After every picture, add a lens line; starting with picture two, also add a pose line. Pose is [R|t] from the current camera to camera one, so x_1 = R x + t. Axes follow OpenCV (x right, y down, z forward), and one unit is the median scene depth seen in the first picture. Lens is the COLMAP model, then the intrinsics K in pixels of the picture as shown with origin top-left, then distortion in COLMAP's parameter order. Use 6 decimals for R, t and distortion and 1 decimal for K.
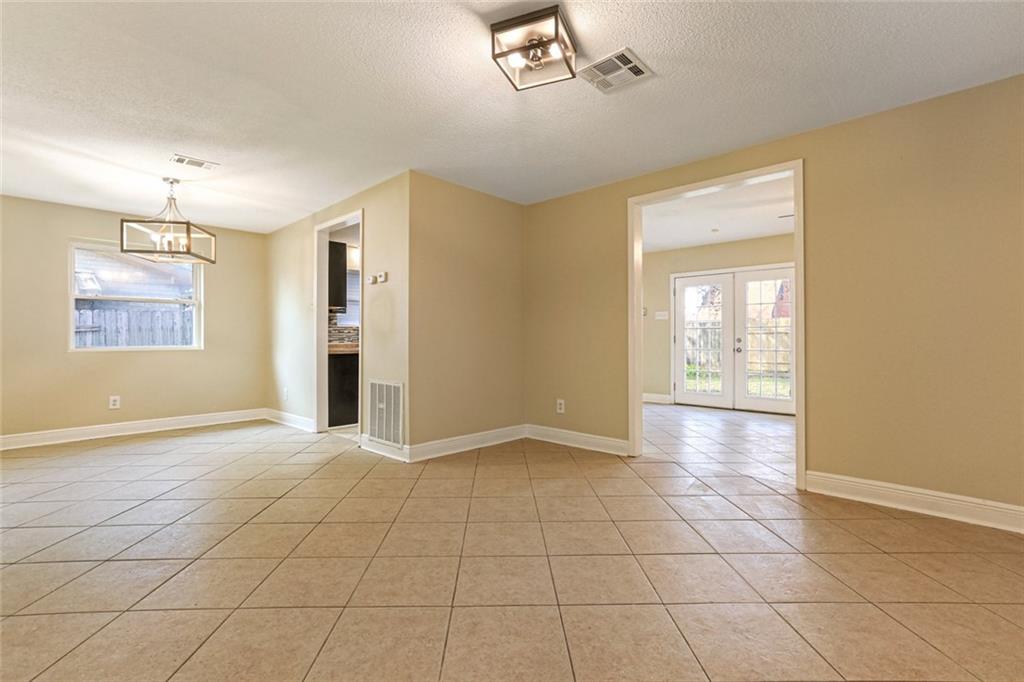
lens RADIAL K [[467.3, 0, 510.3], [0, 467.3, 336.6], [0, 0, 1]] dist [-0.022602, 0.020490]
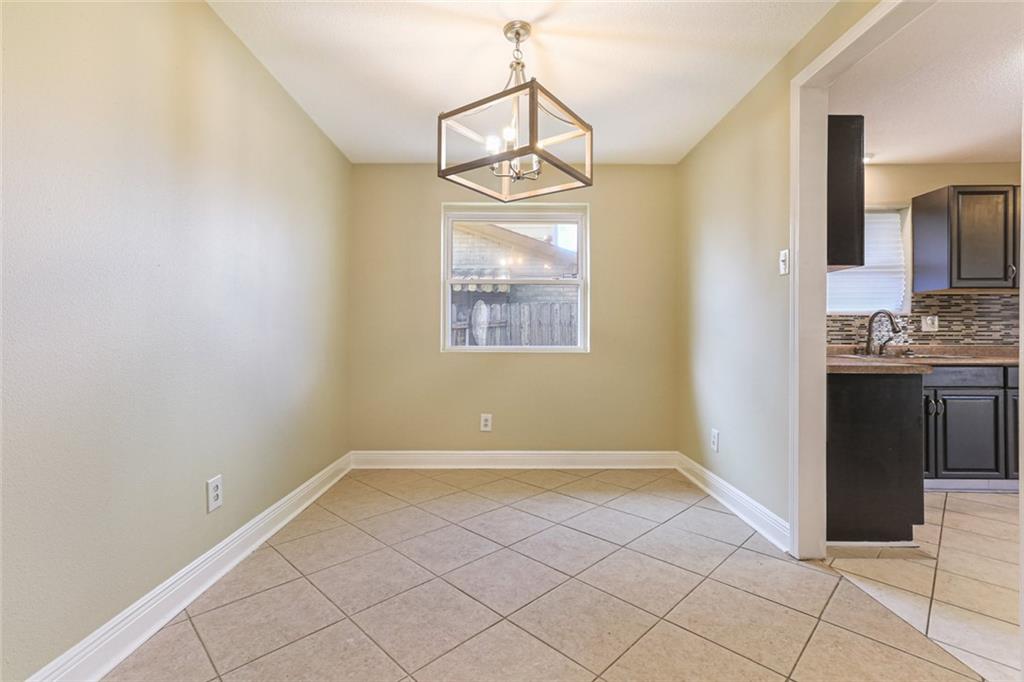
lens RADIAL K [[467.3, 0, 510.3], [0, 467.3, 336.6], [0, 0, 1]] dist [-0.022602, 0.020490]
pose [[0.691992, 0.008369, -0.721856, -0.258919], [-0.001742, 0.999949, 0.009922, -0.001500], [0.721903, -0.005609, 0.691972, 0.457167]]
